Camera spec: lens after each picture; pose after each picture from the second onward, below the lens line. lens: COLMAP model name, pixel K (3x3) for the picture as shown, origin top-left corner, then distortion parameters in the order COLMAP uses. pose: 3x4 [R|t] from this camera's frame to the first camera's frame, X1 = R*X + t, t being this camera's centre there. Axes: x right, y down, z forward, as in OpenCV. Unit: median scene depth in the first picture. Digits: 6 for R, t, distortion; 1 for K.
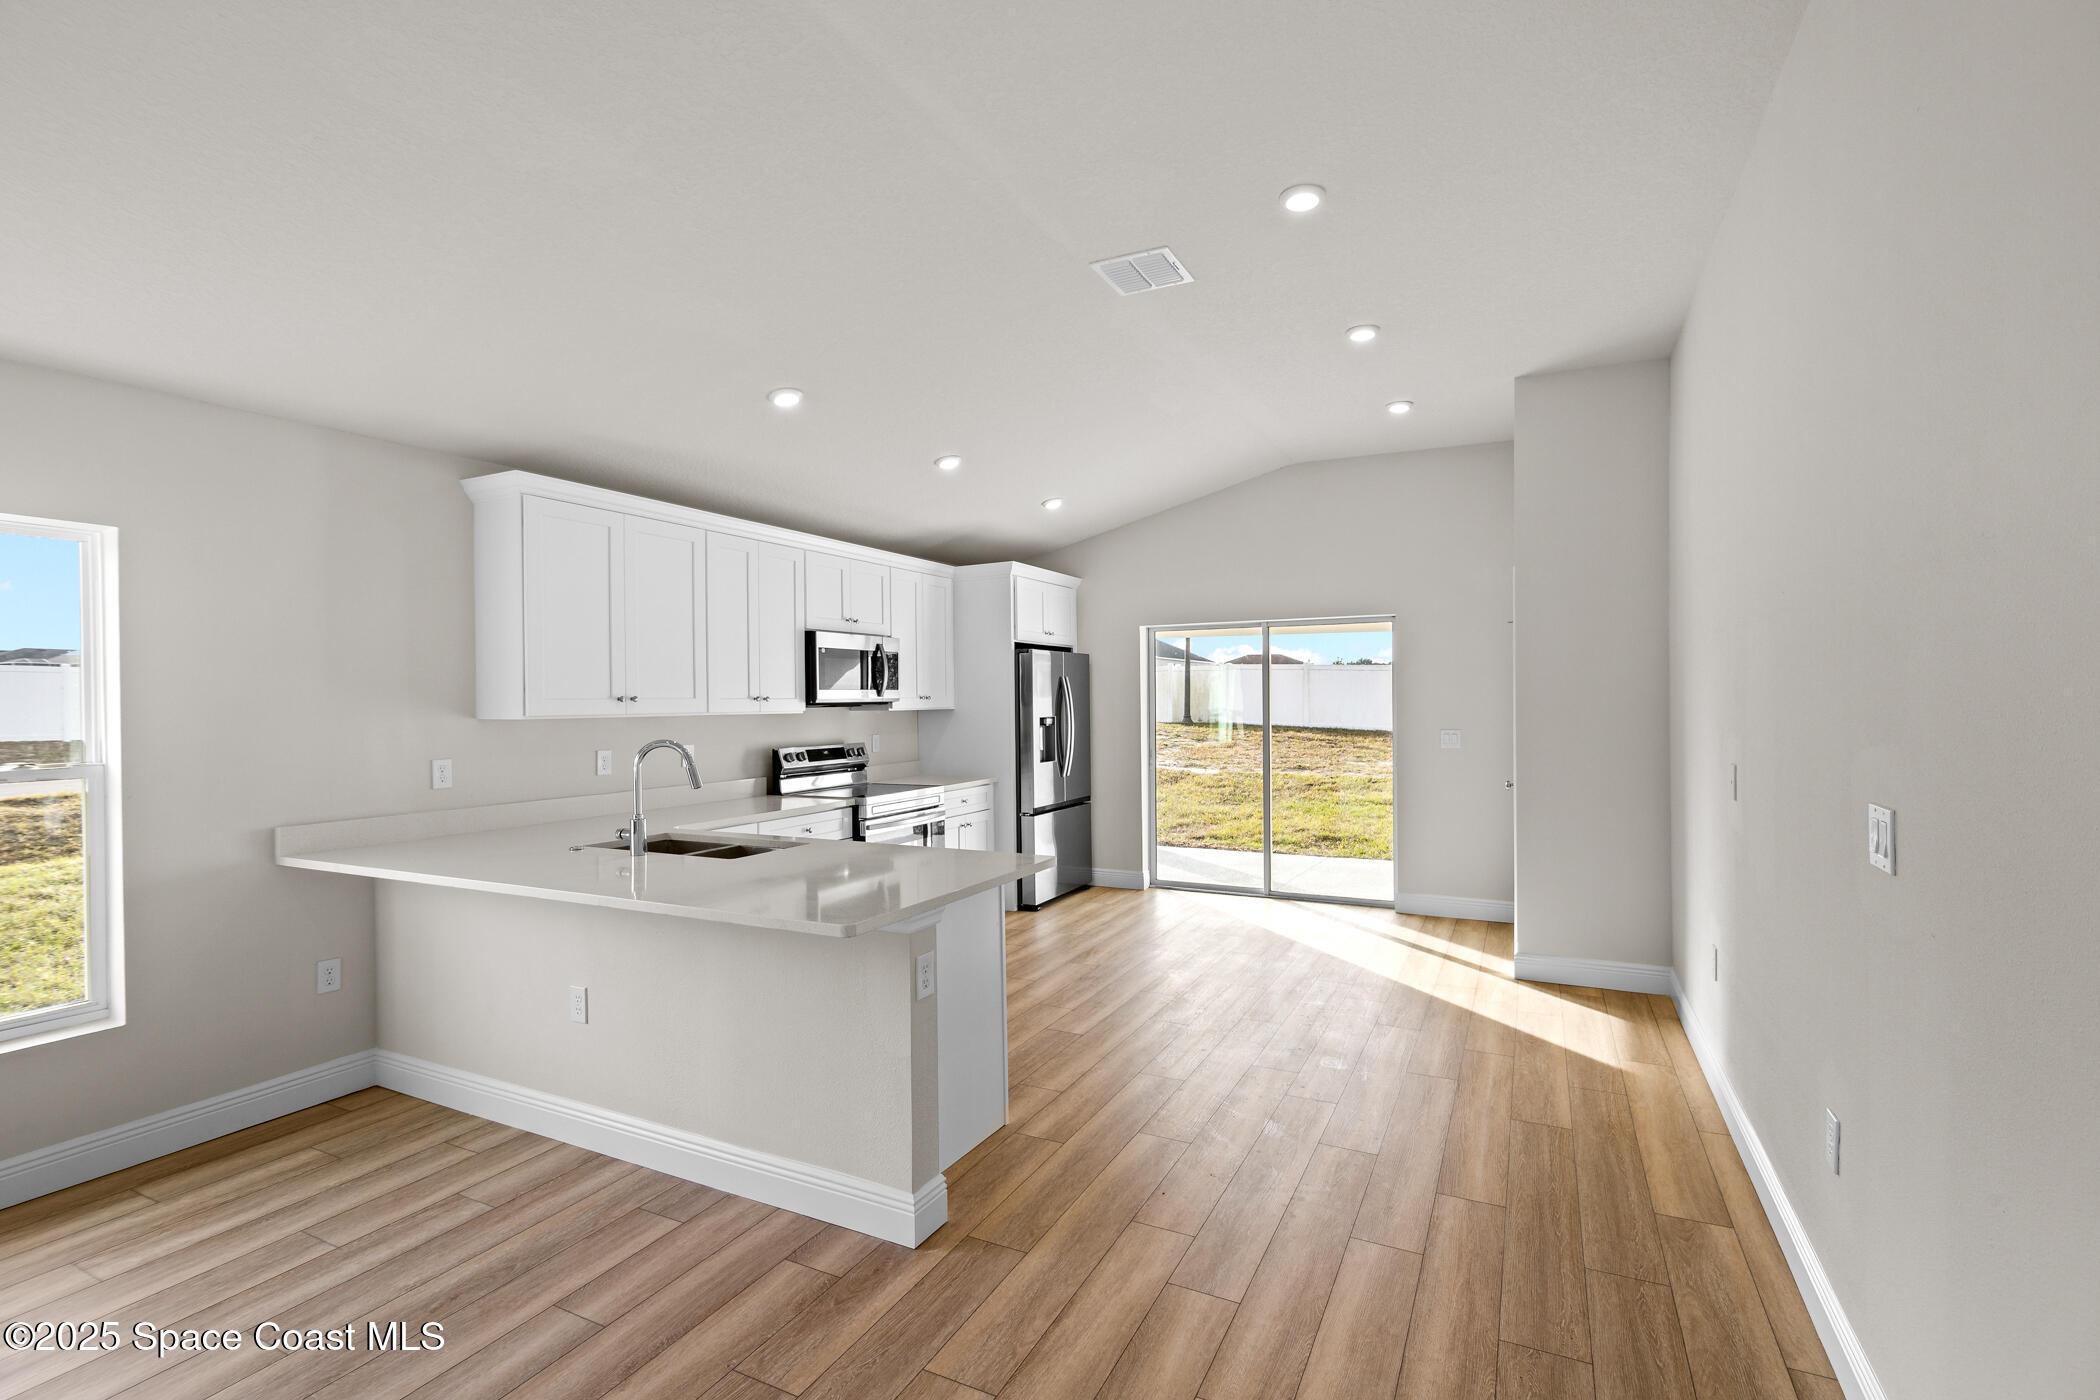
lens RADIAL K [[953.4, 0, 1054.1], [0, 953.4, 689.1], [0, 0, 1]] dist [0.000256, -0.000451]
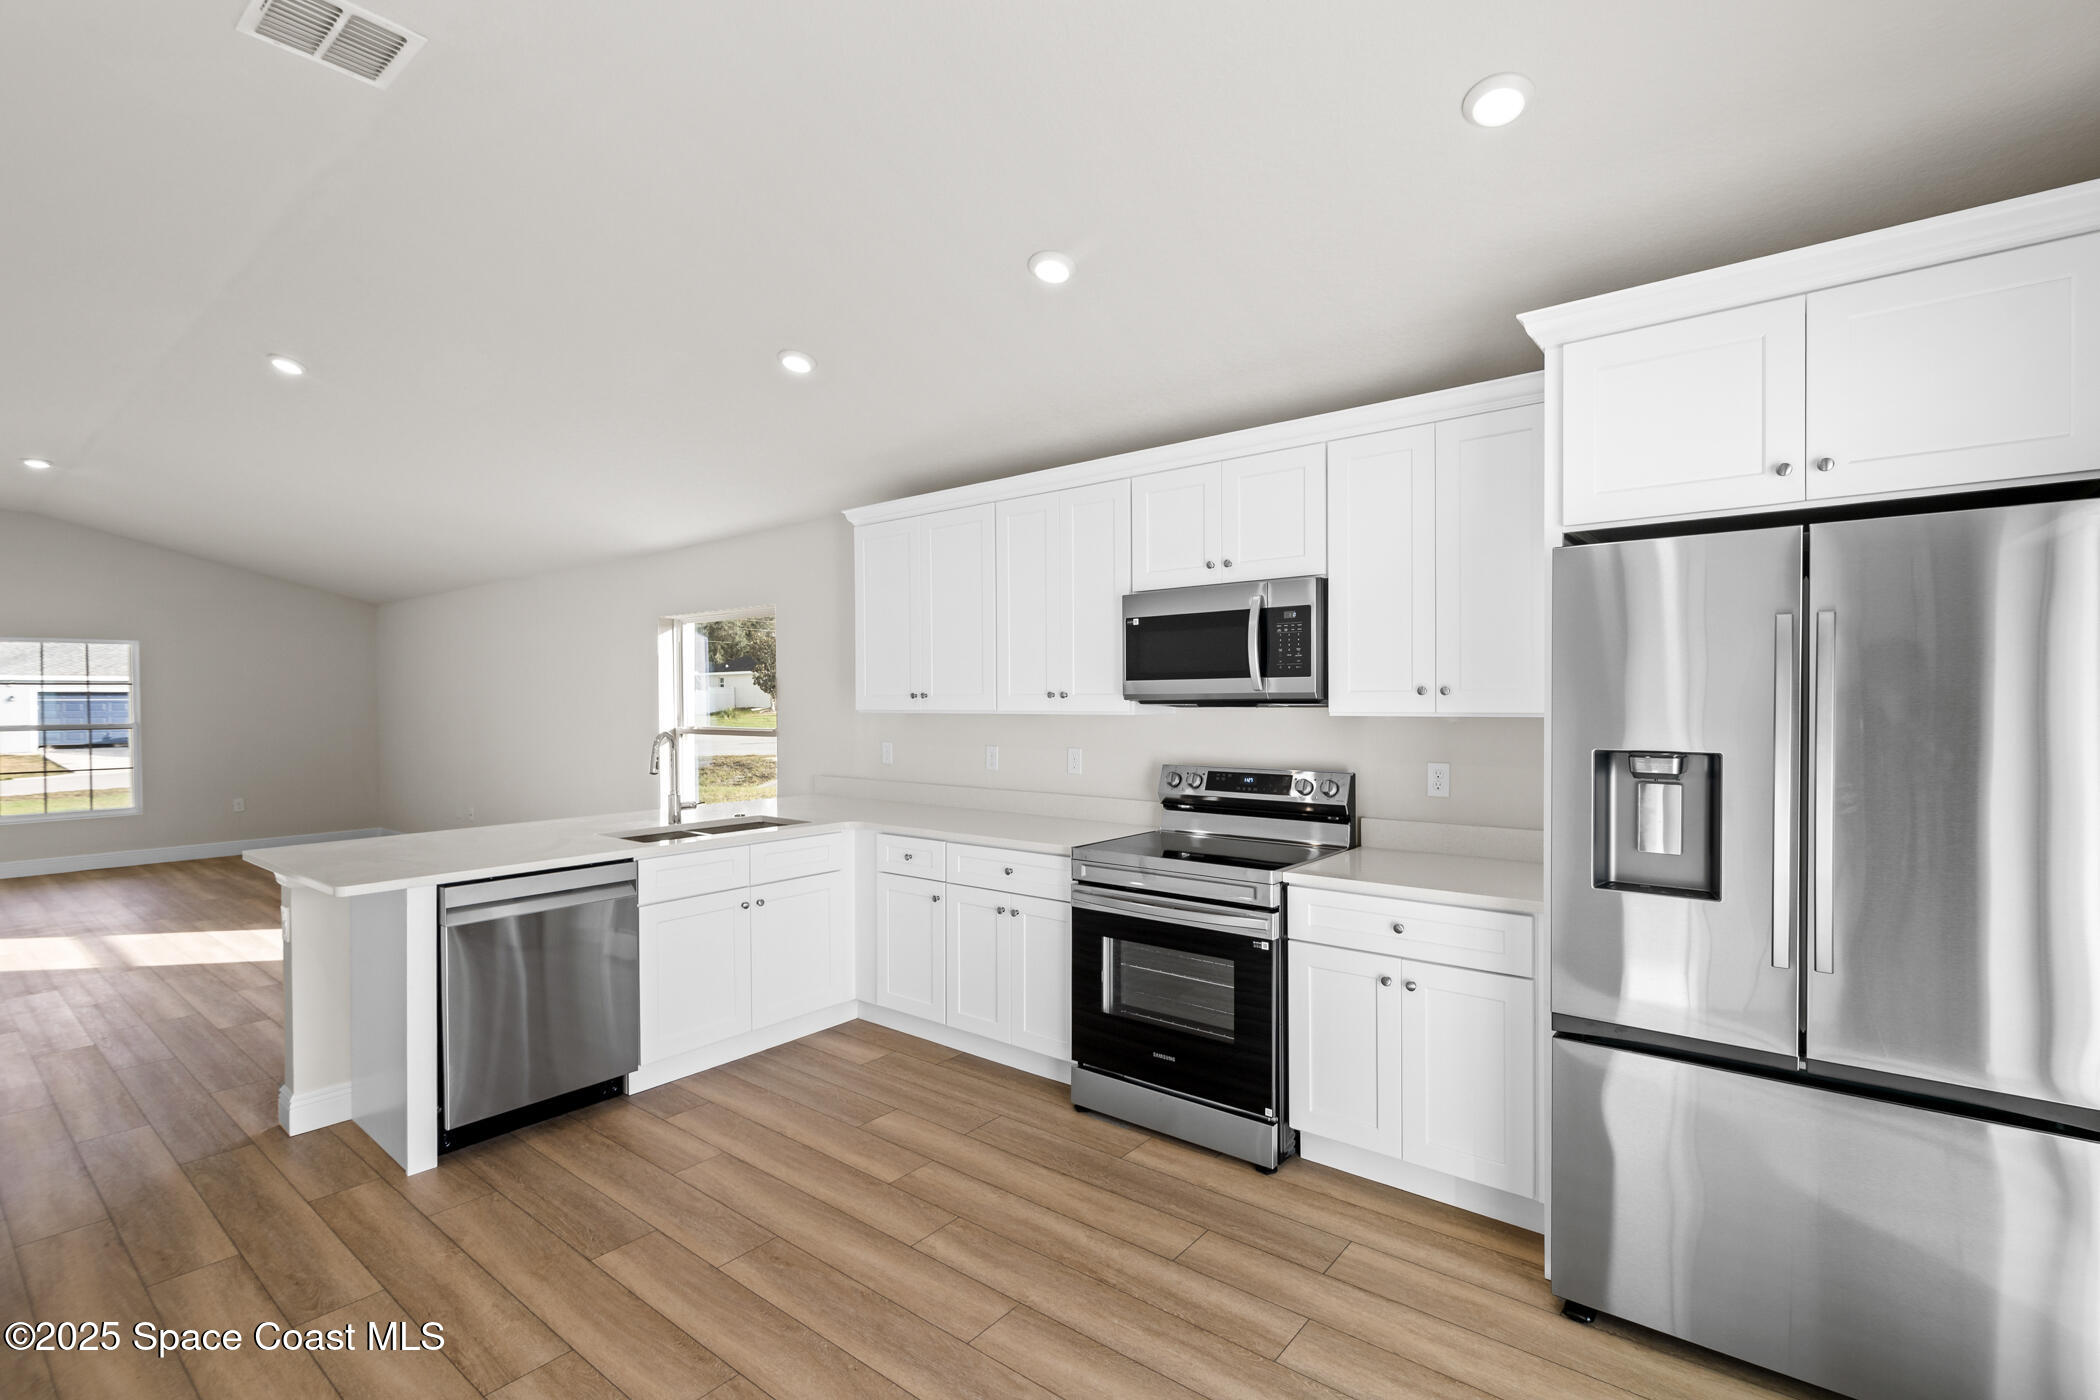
lens RADIAL K [[955.7, 0, 1054.0], [0, 955.7, 698.7], [0, 0, 1]] dist [-0.000369, -0.000599]
pose [[-0.205735, 0.009588, -0.978561, 0.376480], [0.018660, 0.999809, 0.005873, 0.007327], [0.978430, -0.017052, -0.205875, 0.959236]]
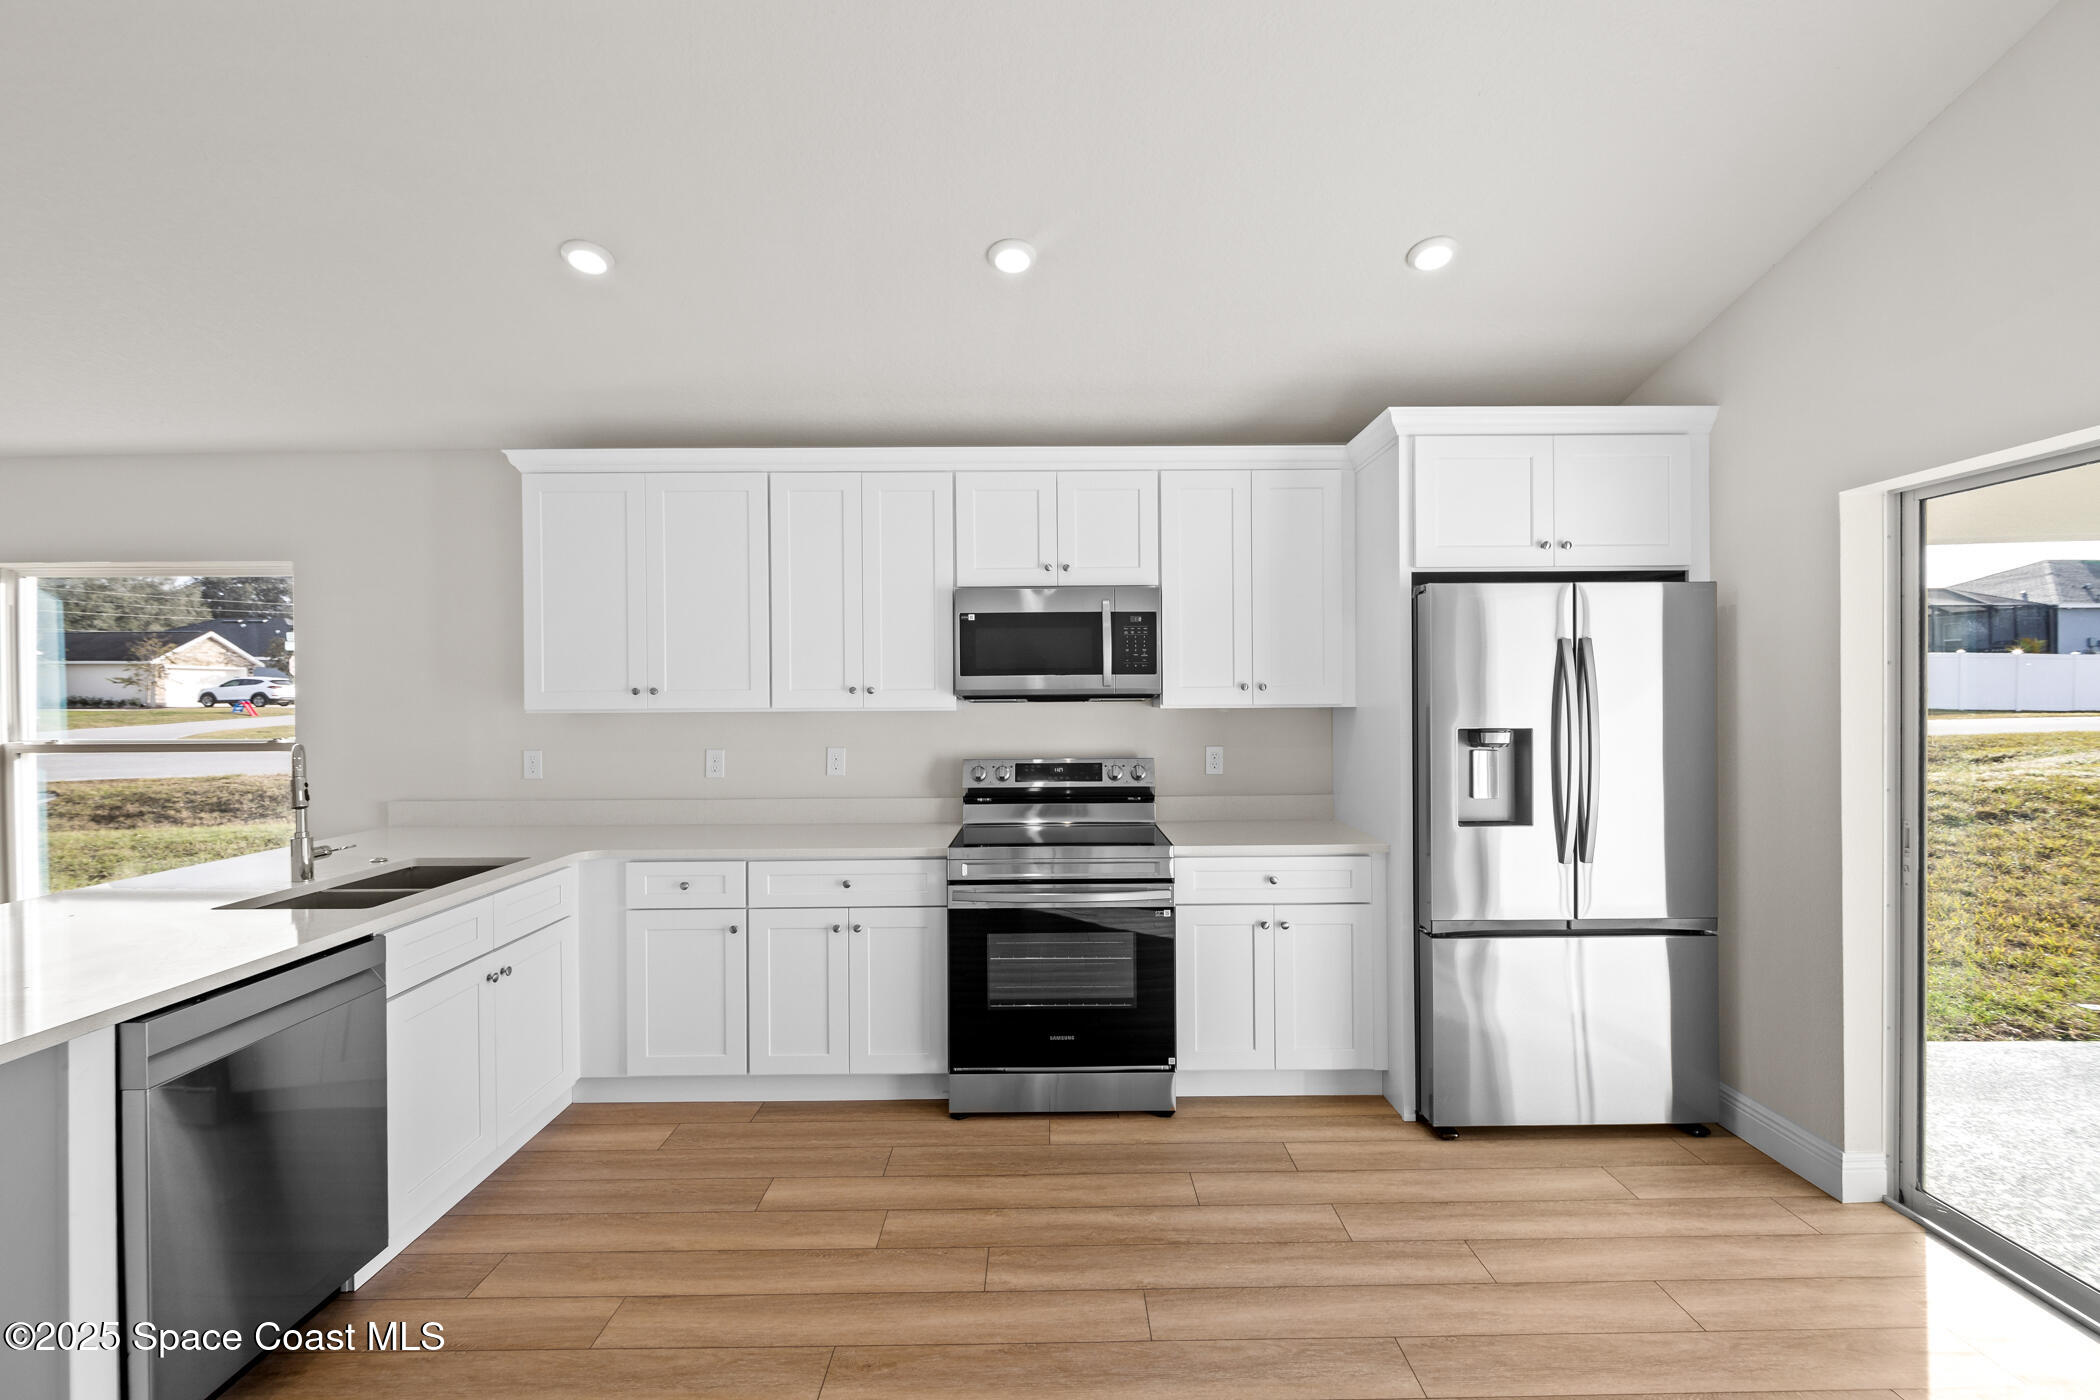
lens RADIAL K [[953.4, 0, 1054.1], [0, 953.4, 689.1], [0, 0, 1]] dist [0.000256, -0.000451]
pose [[0.458354, 0.003808, -0.888762, 0.334634], [0.013368, 0.999848, 0.011178, 0.002673], [0.888669, -0.017004, 0.458233, 0.661596]]
